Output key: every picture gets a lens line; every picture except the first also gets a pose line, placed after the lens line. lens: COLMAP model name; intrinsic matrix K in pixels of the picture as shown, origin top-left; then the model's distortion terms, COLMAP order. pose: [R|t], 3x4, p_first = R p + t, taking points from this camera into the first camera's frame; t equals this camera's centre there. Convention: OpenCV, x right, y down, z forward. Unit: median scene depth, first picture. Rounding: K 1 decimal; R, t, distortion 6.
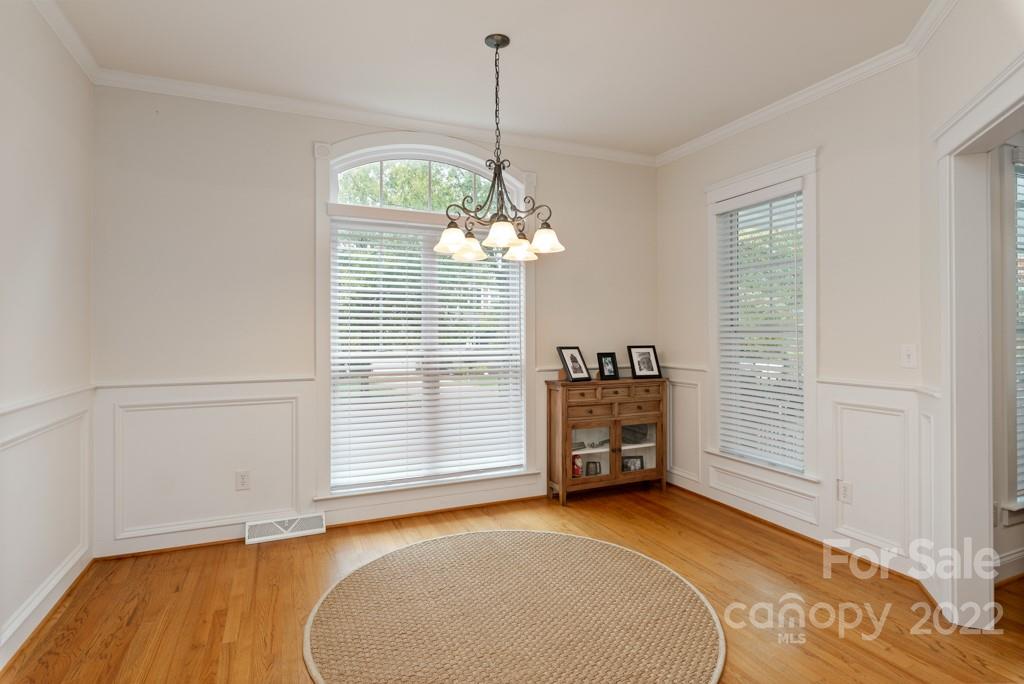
lens RADIAL K [[534.2, 0, 509.7], [0, 534.2, 328.6], [0, 0, 1]] dist [0.001462, 0.000346]
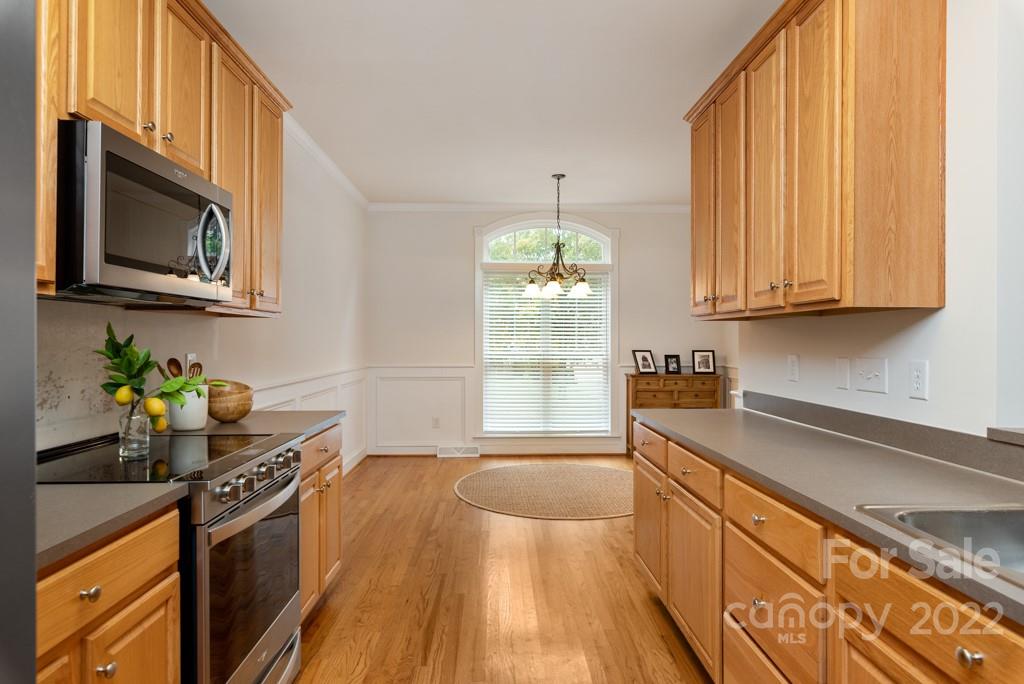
lens RADIAL K [[587.3, 0, 516.6], [0, 587.3, 338.4], [0, 0, 1]] dist [0.022580, 0.000019]
pose [[0.930762, 0.003095, -0.365611, 0.383181], [-0.001186, 0.999984, 0.005446, -0.005661], [0.365623, -0.004636, 0.930752, -0.596016]]
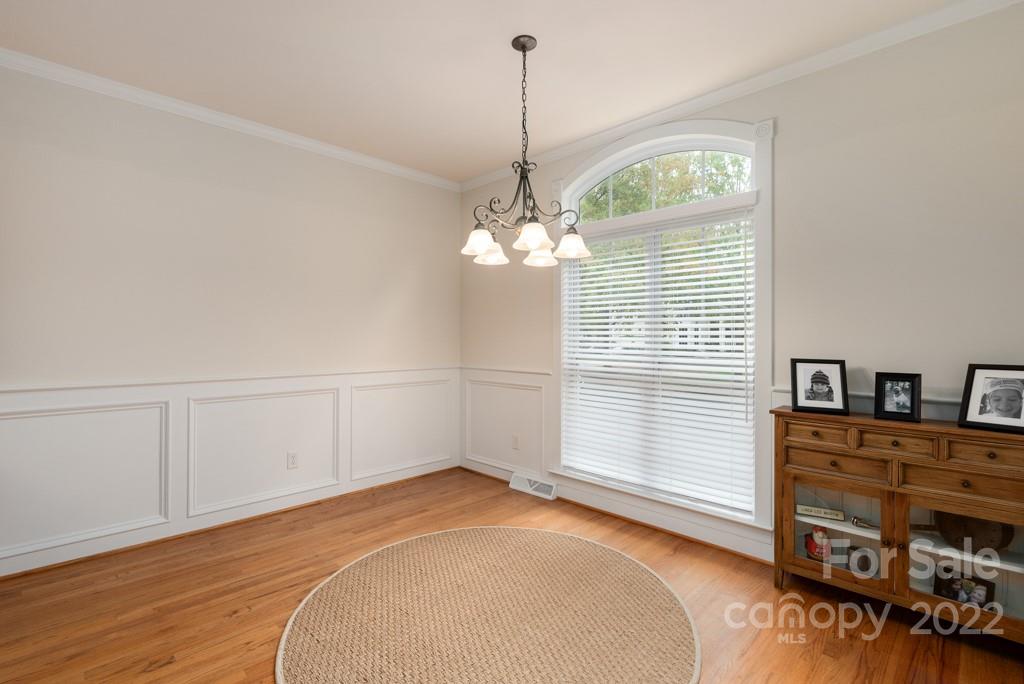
lens RADIAL K [[466.5, 0, 511.0], [0, 466.5, 334.0], [0, 0, 1]] dist [-0.012735, -0.000037]
pose [[0.362973, -0.002005, -0.931797, 0.523448], [0.002842, 0.999995, -0.001045, 0.002059], [0.931795, -0.002269, 0.362977, 0.450659]]
